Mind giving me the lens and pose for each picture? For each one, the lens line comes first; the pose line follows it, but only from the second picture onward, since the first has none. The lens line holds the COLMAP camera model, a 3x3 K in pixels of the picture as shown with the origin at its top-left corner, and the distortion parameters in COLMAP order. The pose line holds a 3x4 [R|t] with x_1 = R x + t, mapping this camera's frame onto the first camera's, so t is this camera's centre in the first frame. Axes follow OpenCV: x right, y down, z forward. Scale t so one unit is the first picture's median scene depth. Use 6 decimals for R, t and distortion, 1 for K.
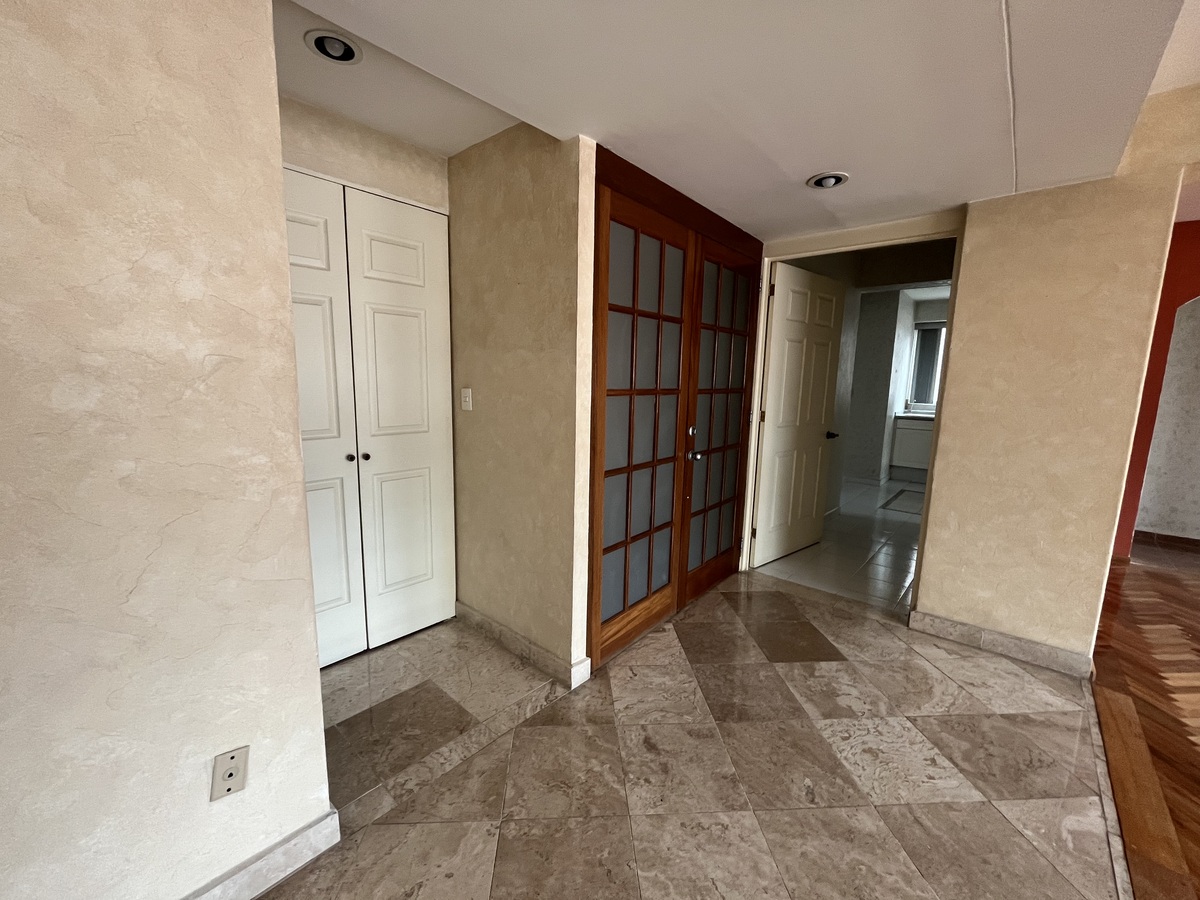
lens RADIAL K [[483.5, 0, 596.2], [0, 483.5, 451.0], [0, 0, 1]] dist [-0.003240, 0.000208]
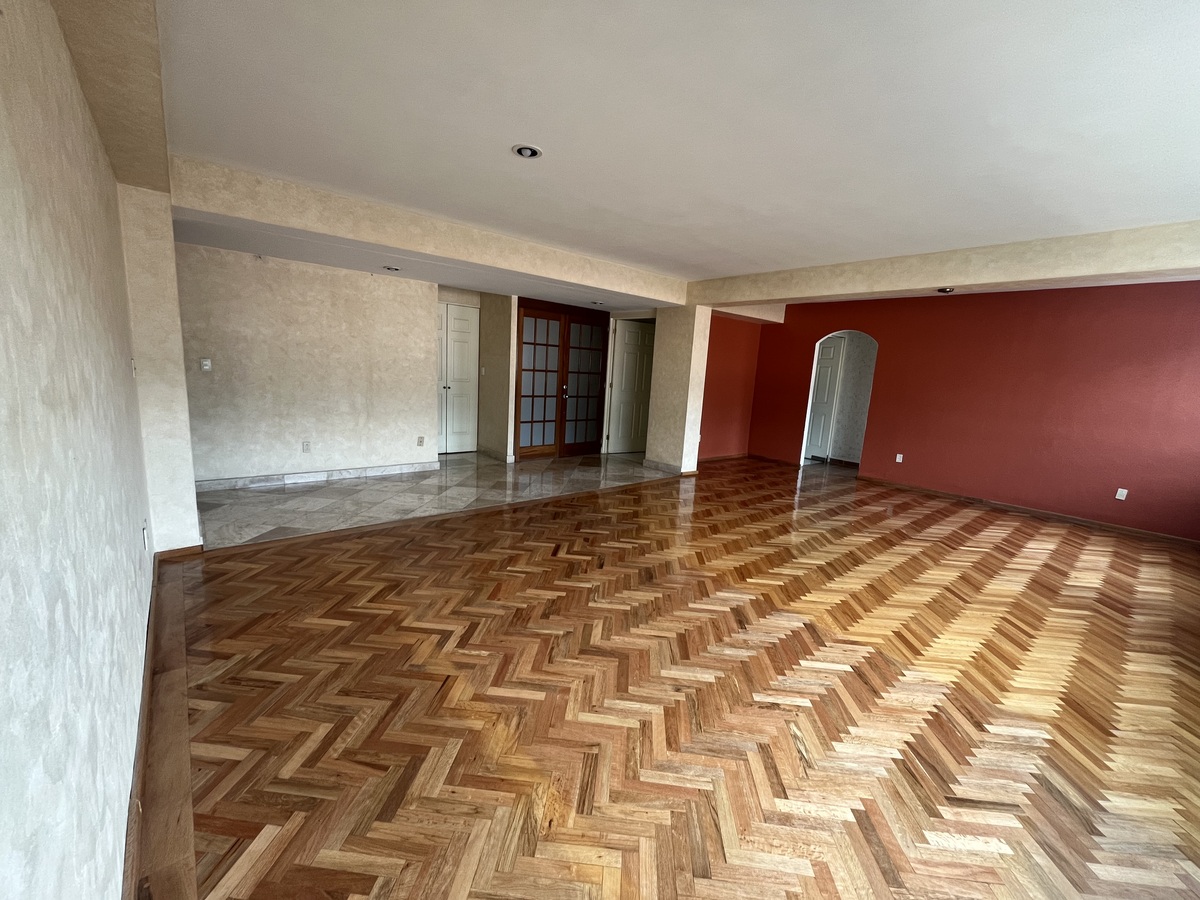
lens RADIAL K [[483.5, 0, 596.6], [0, 483.5, 452.7], [0, 0, 1]] dist [-0.003240, 0.000208]
pose [[0.988902, 0.061787, -0.135109, 0.940067], [-0.059021, 0.997959, 0.024383, 0.307804], [0.136340, -0.016138, 0.990531, -2.028197]]
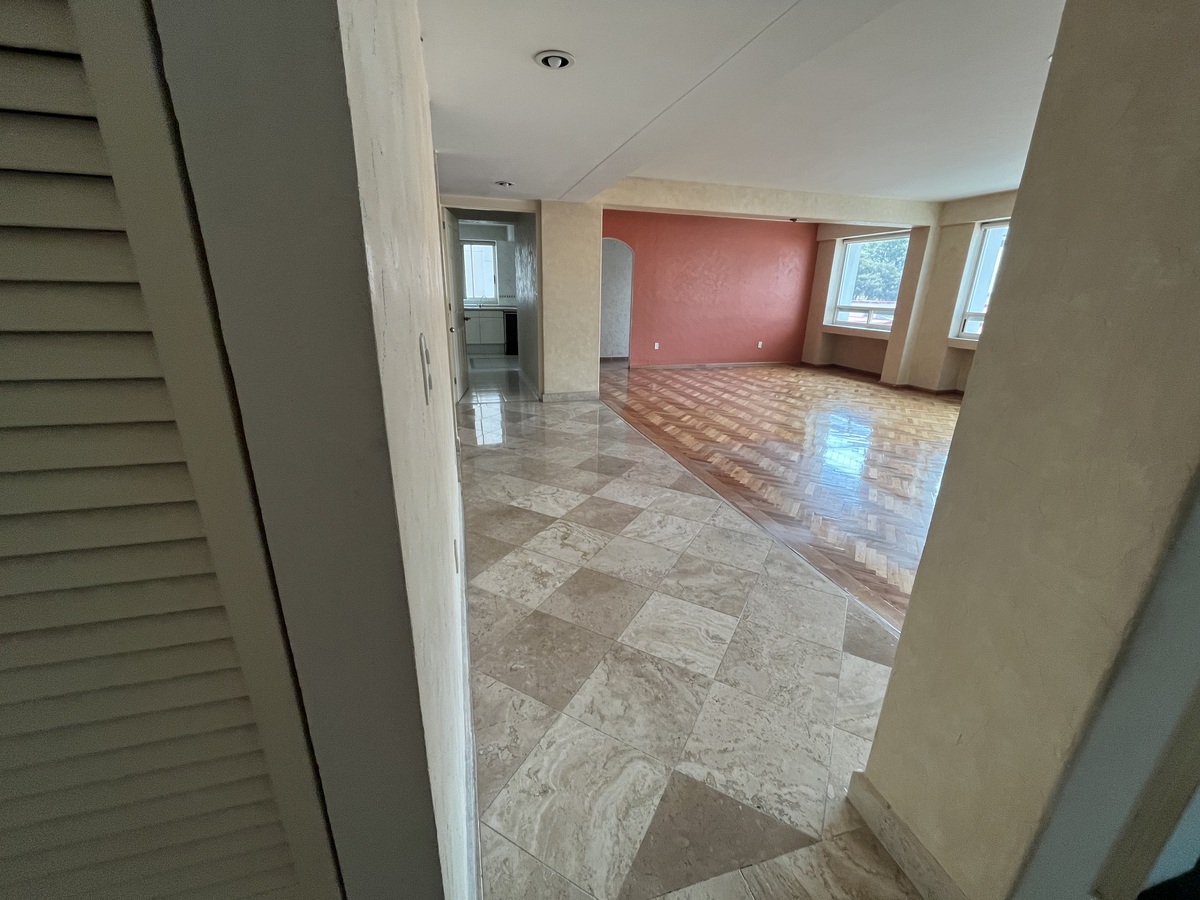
lens RADIAL K [[483.5, 0, 597.5], [0, 483.5, 451.9], [0, 0, 1]] dist [-0.003240, 0.000208]
pose [[0.538950, -0.277863, 0.795189, -1.280520], [0.118136, 0.959630, 0.255255, 0.062674], [-0.834012, -0.043630, 0.550018, -0.524999]]
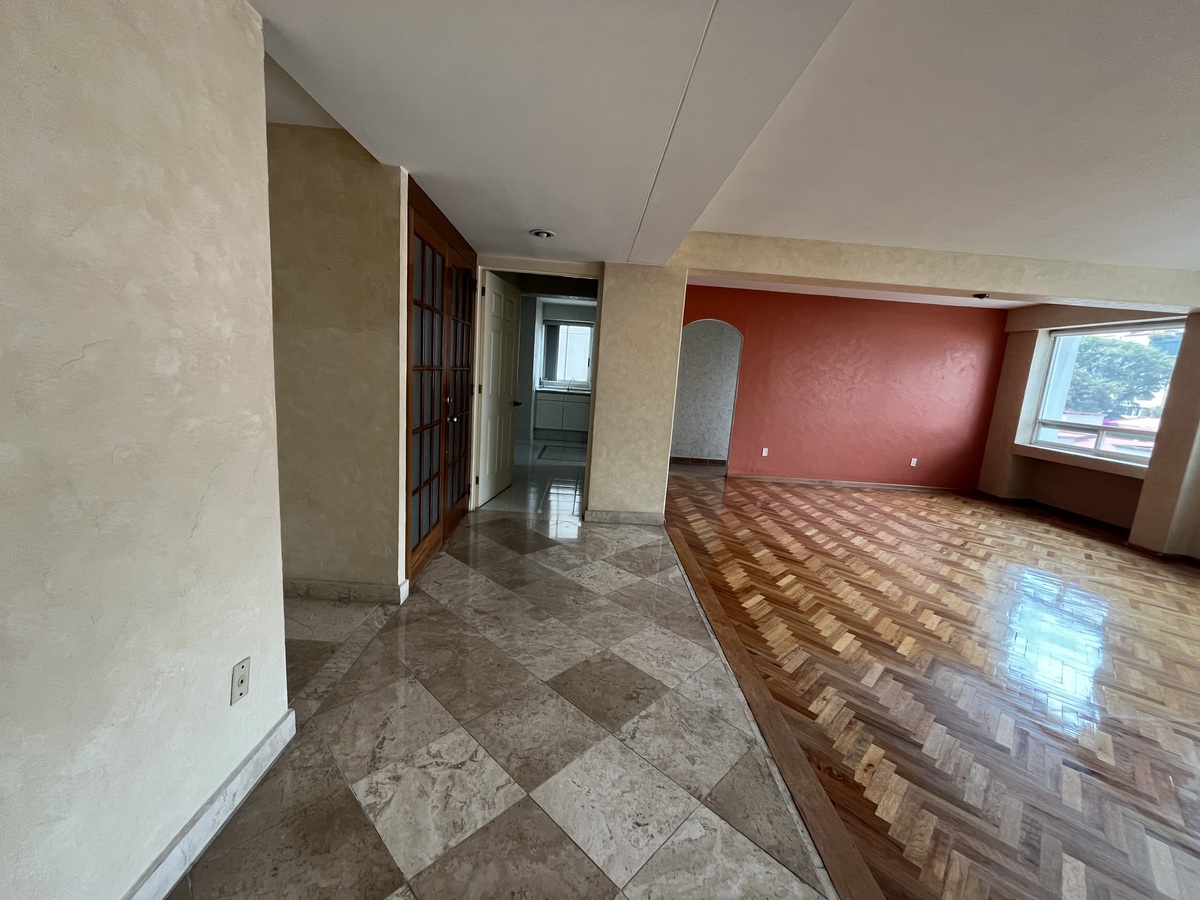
lens RADIAL K [[483.5, 0, 596.7], [0, 483.5, 451.8], [0, 0, 1]] dist [-0.003240, 0.000208]
pose [[0.737635, -0.080682, 0.670361, -0.478607], [0.045331, 0.996513, 0.070055, 0.029980], [-0.673676, -0.021287, 0.738720, -0.264658]]
